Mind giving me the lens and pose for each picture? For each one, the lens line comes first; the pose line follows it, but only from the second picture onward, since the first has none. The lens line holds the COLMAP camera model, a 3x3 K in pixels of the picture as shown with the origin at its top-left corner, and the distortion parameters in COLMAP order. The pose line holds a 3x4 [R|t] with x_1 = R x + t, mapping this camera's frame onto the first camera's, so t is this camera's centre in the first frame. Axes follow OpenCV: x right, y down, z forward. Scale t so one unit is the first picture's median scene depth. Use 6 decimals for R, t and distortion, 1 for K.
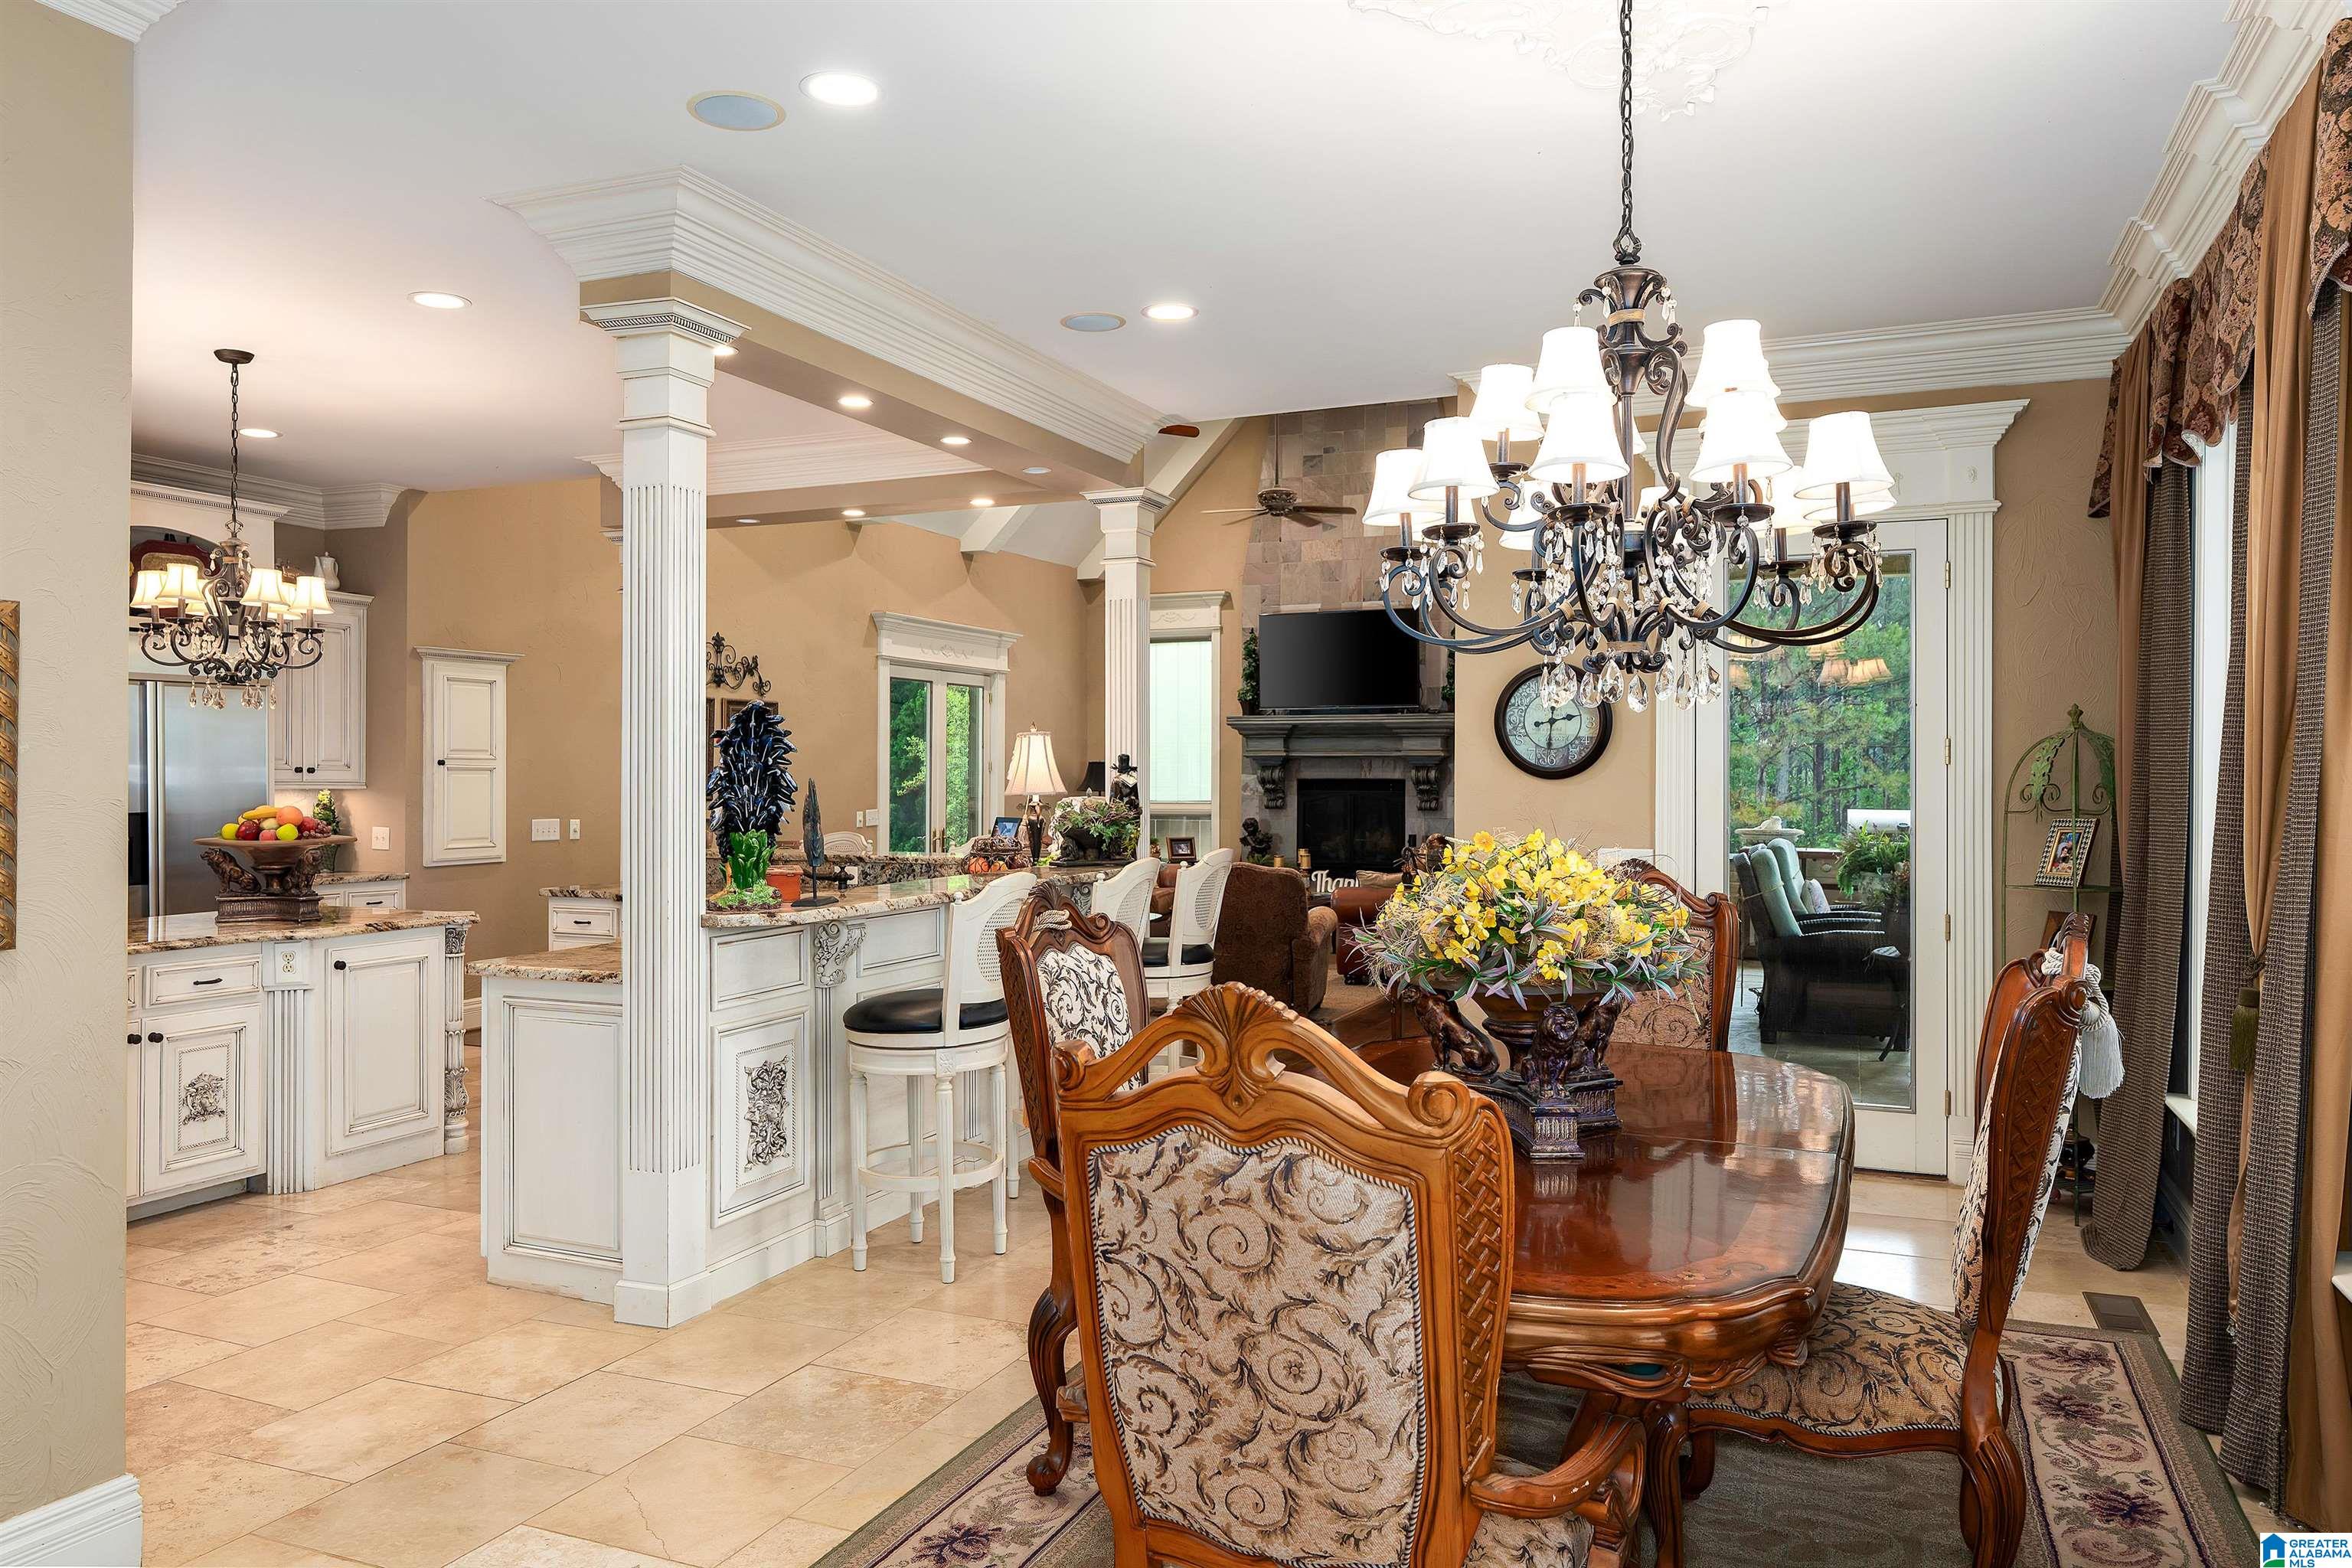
lens RADIAL K [[1598.5, 0, 1170.1], [0, 1598.5, 777.2], [0, 0, 1]] dist [0.000047, 0.000812]
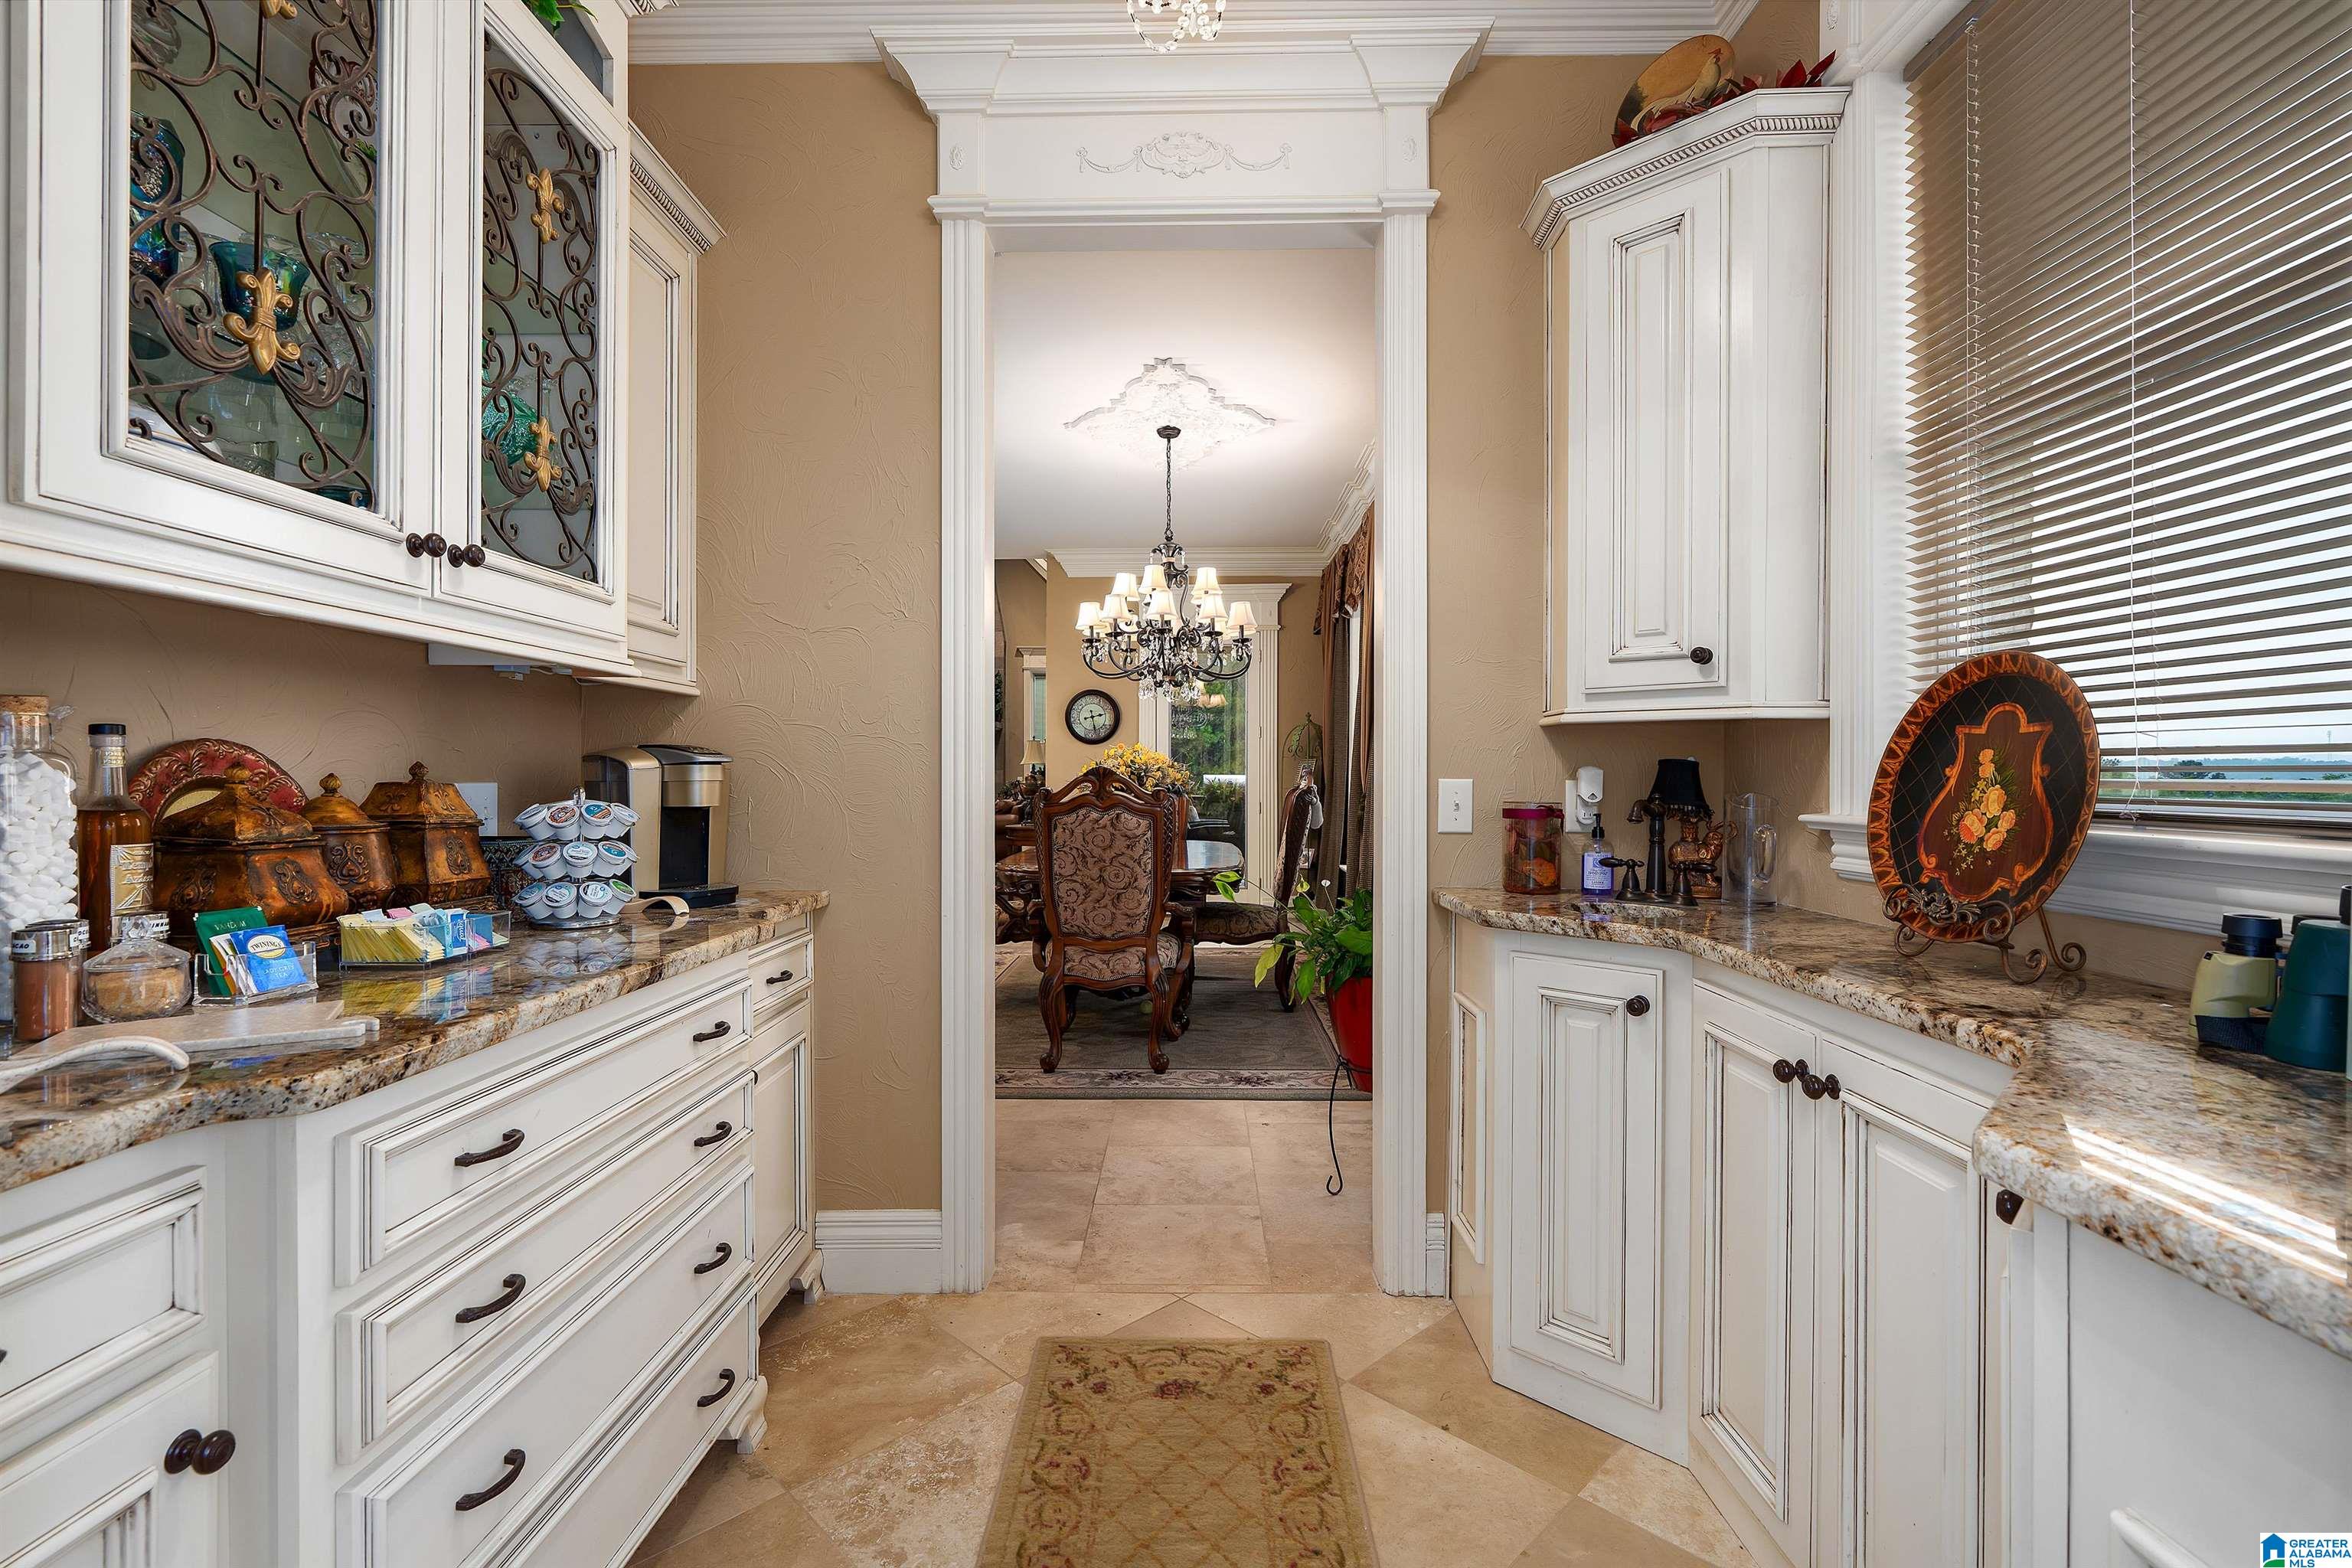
lens RADIAL K [[1045.4, 0, 1176.4], [0, 1045.4, 783.1], [0, 0, 1]] dist [0.001711, 0.000023]
pose [[0.924097, -0.003484, 0.382141, -0.397445], [0.000289, 0.999965, 0.008419, 0.086367], [-0.382157, -0.007670, 0.924066, -0.688012]]
